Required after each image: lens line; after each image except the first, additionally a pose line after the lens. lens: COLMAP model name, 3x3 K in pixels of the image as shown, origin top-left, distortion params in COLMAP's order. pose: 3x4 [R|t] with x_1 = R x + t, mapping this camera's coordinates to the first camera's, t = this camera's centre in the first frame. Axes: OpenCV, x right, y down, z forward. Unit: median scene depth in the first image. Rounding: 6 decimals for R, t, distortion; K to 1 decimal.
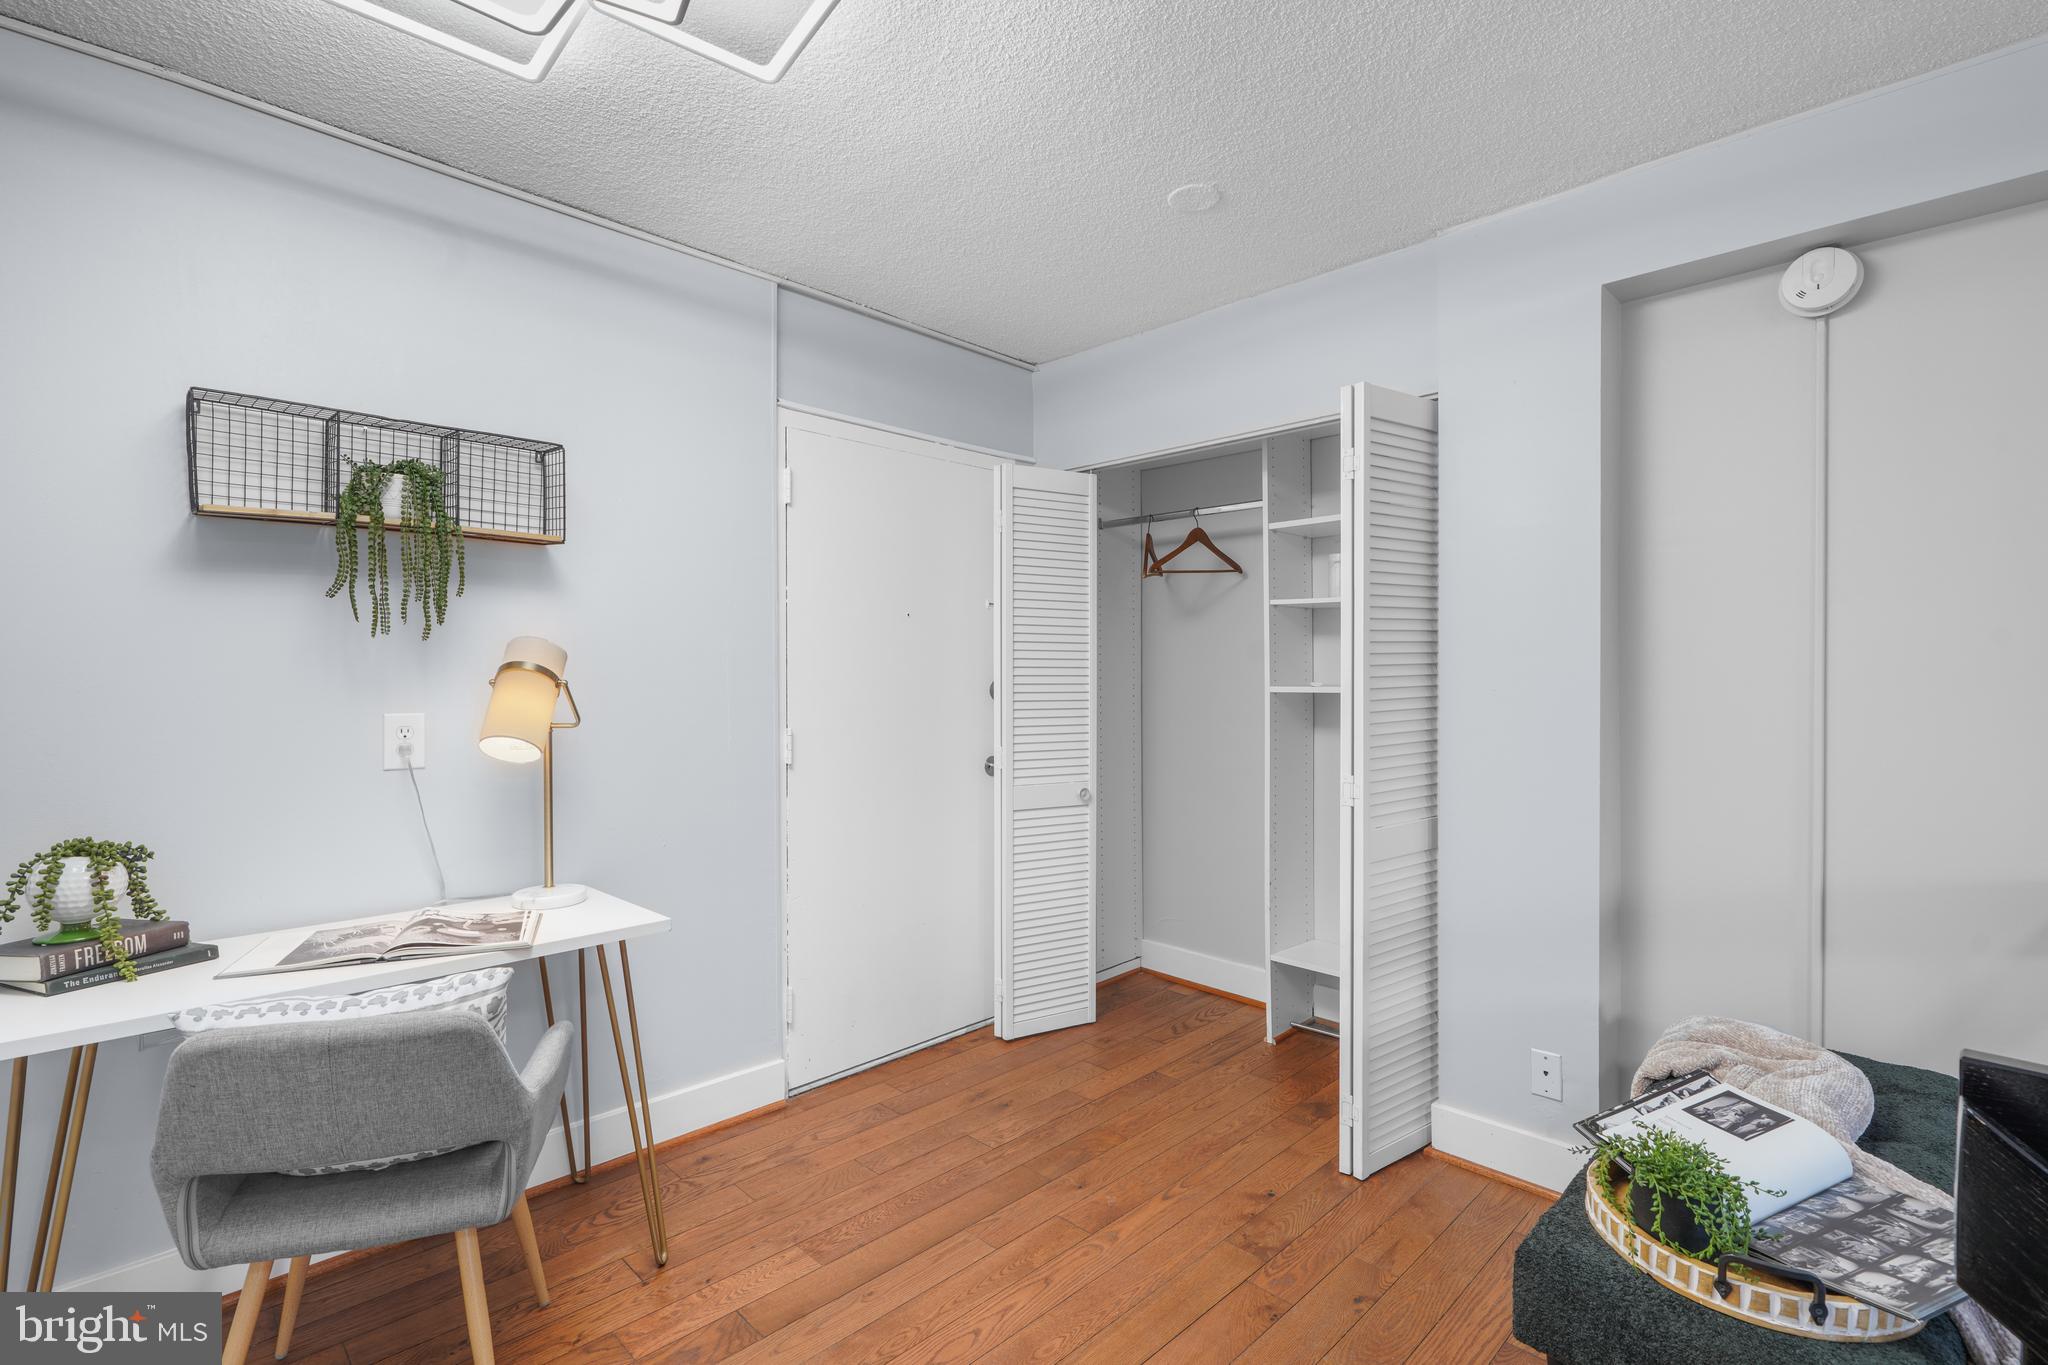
lens RADIAL K [[951.8, 0, 1015.4], [0, 951.8, 667.9], [0, 0, 1]] dist [-0.001961, -0.000642]
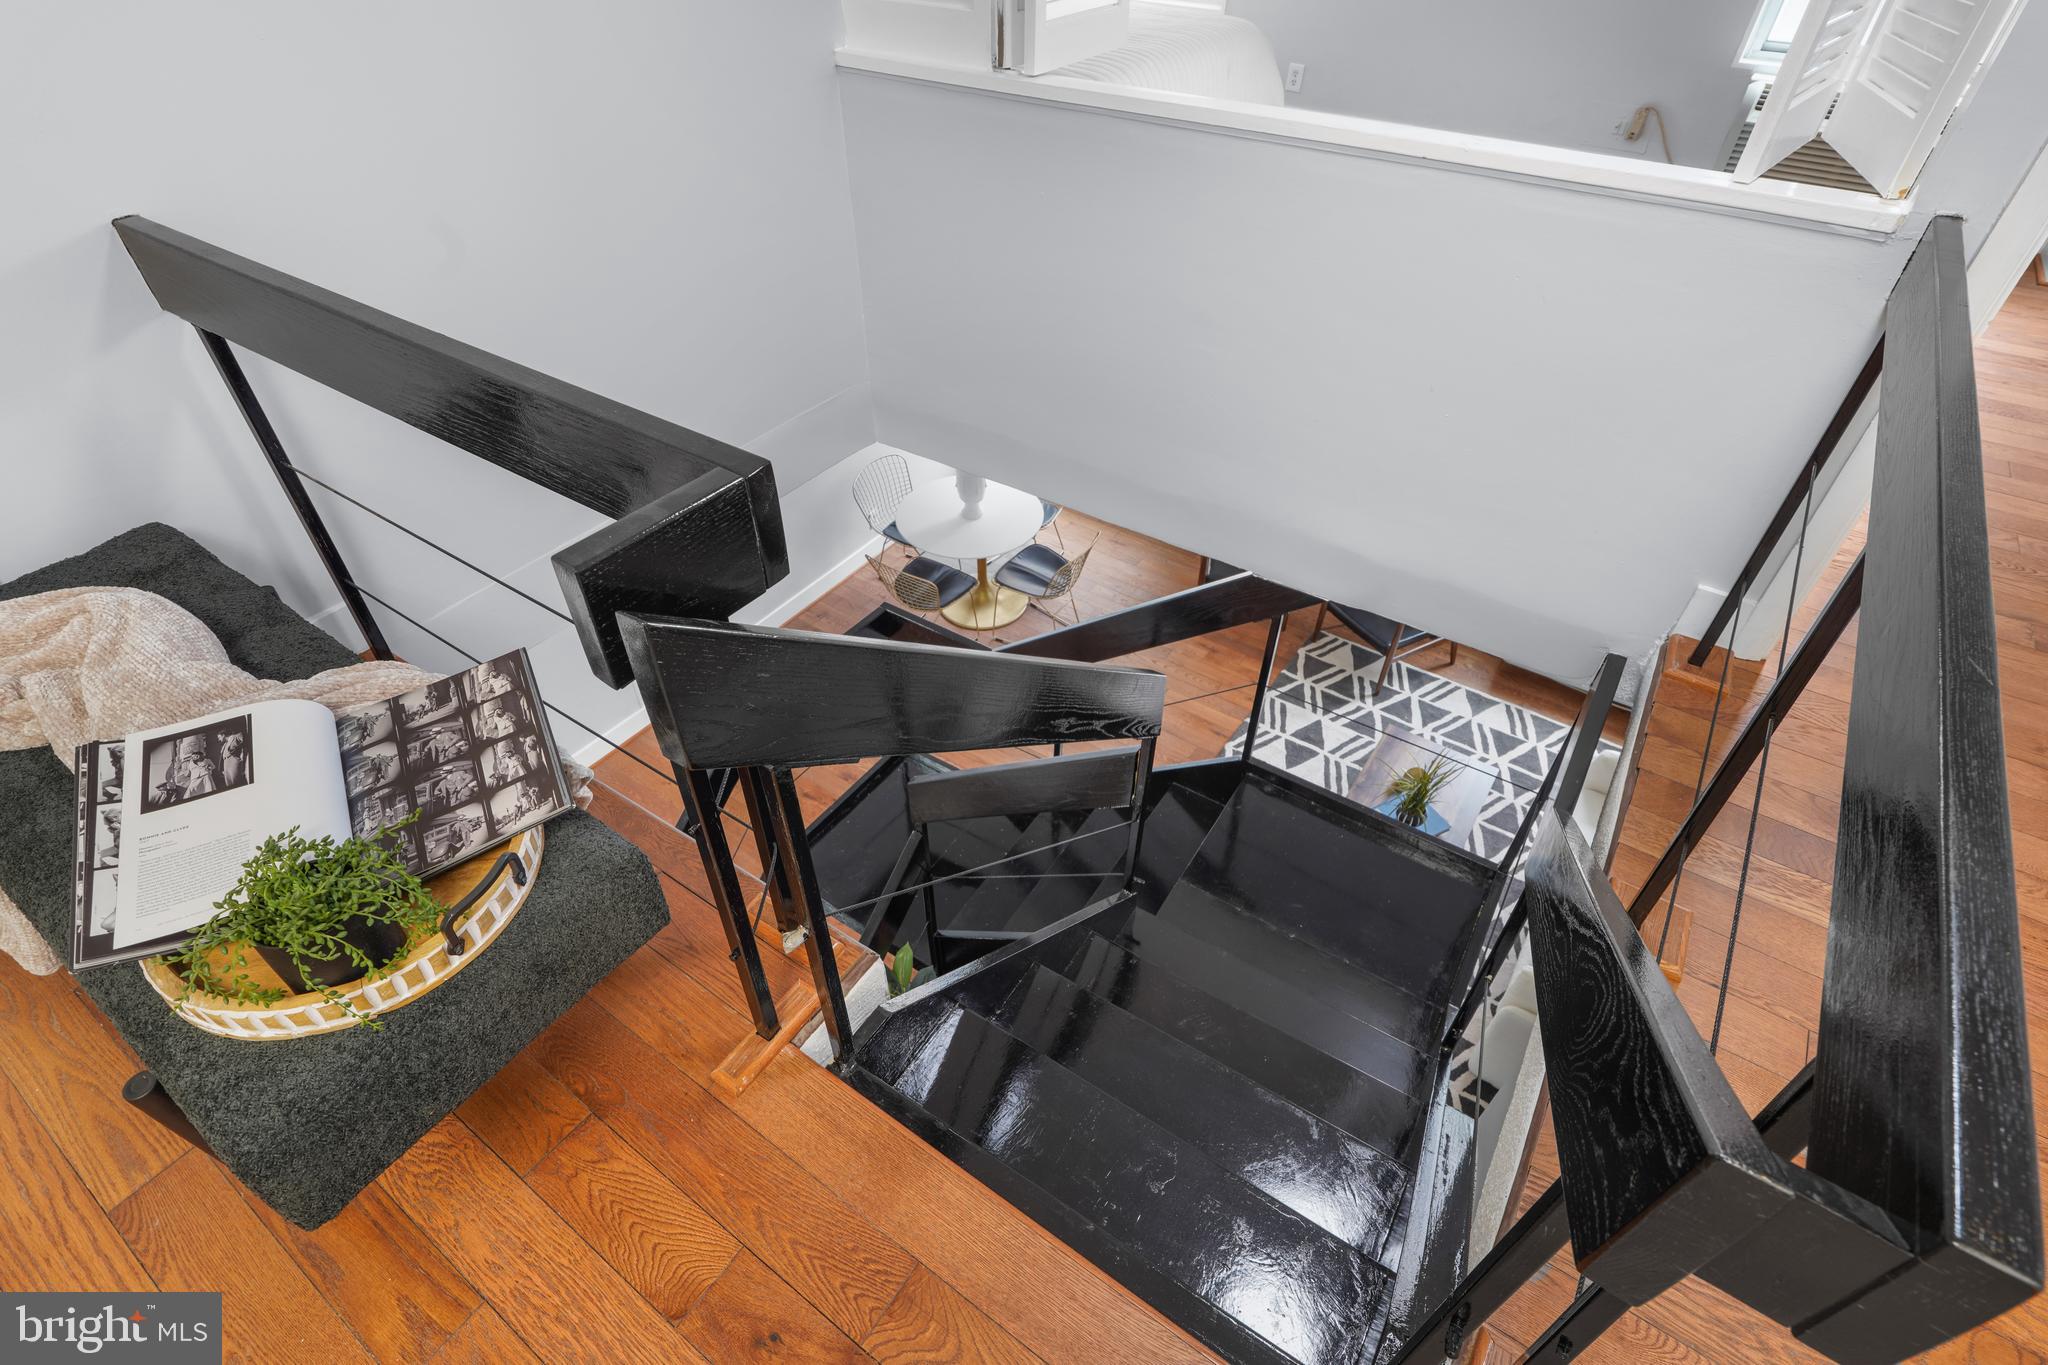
lens RADIAL K [[991.4, 0, 997.3], [0, 991.4, 675.0], [0, 0, 1]] dist [0.001586, 0.000248]
pose [[-0.182081, -0.656292, 0.732207, 0.176243], [-0.002152, 0.744919, 0.667152, -0.075246], [-0.983281, 0.119900, -0.137048, 0.572150]]
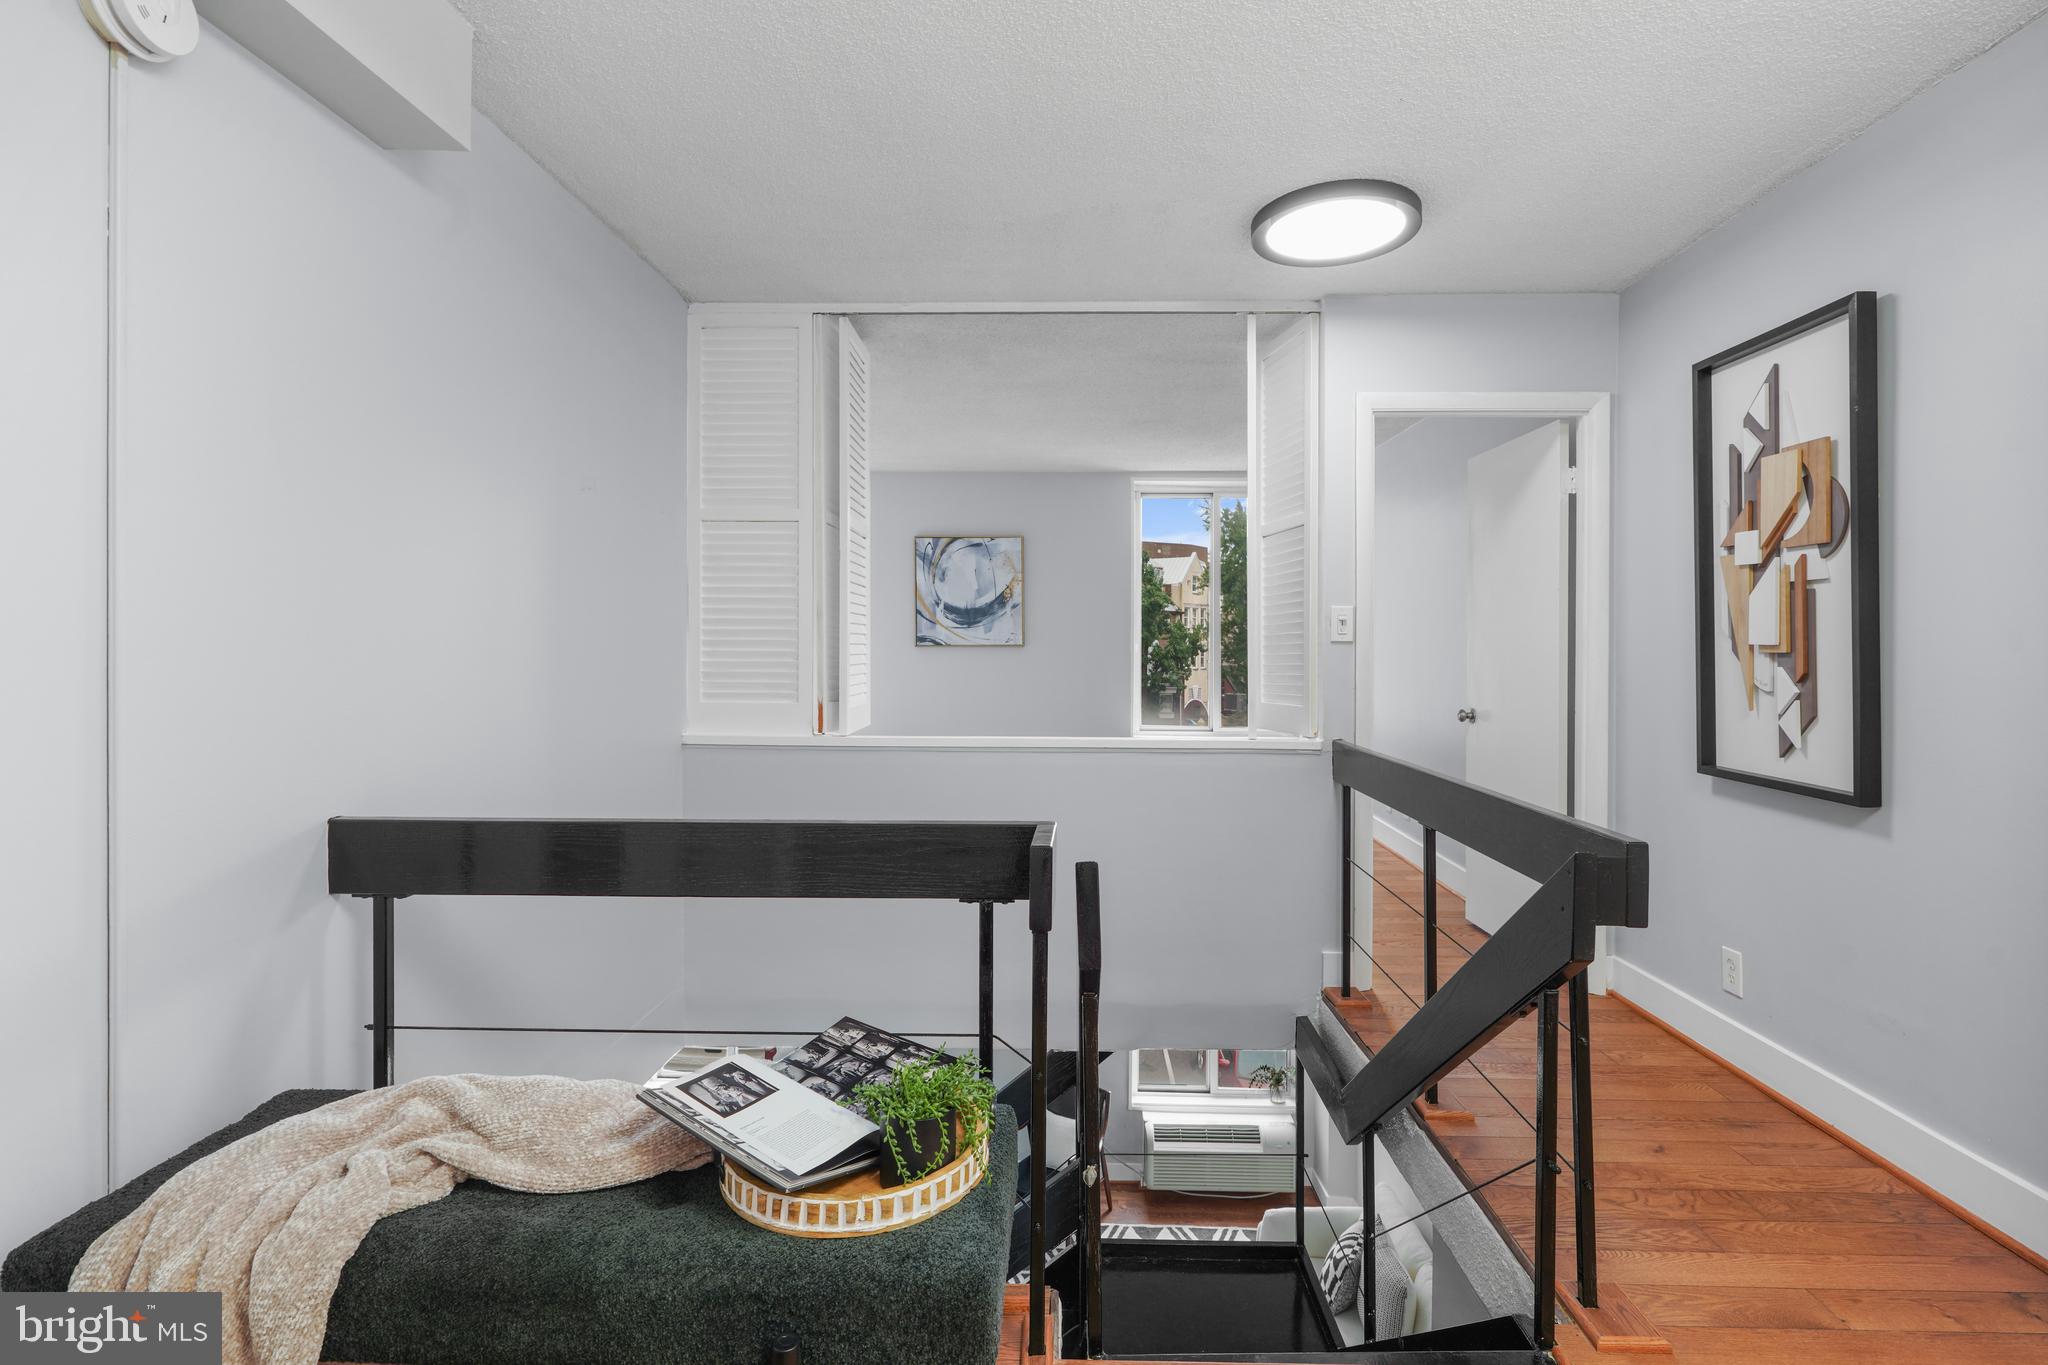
lens RADIAL K [[988.2, 0, 1028.4], [0, 988.2, 647.7], [0, 0, 1]] dist [0.000388, 0.000027]
pose [[-0.690152, -0.009200, 0.723606, -0.131741], [-0.007200, 0.999957, 0.005847, 0.046125], [-0.723628, -0.001175, -0.690189, 1.612839]]
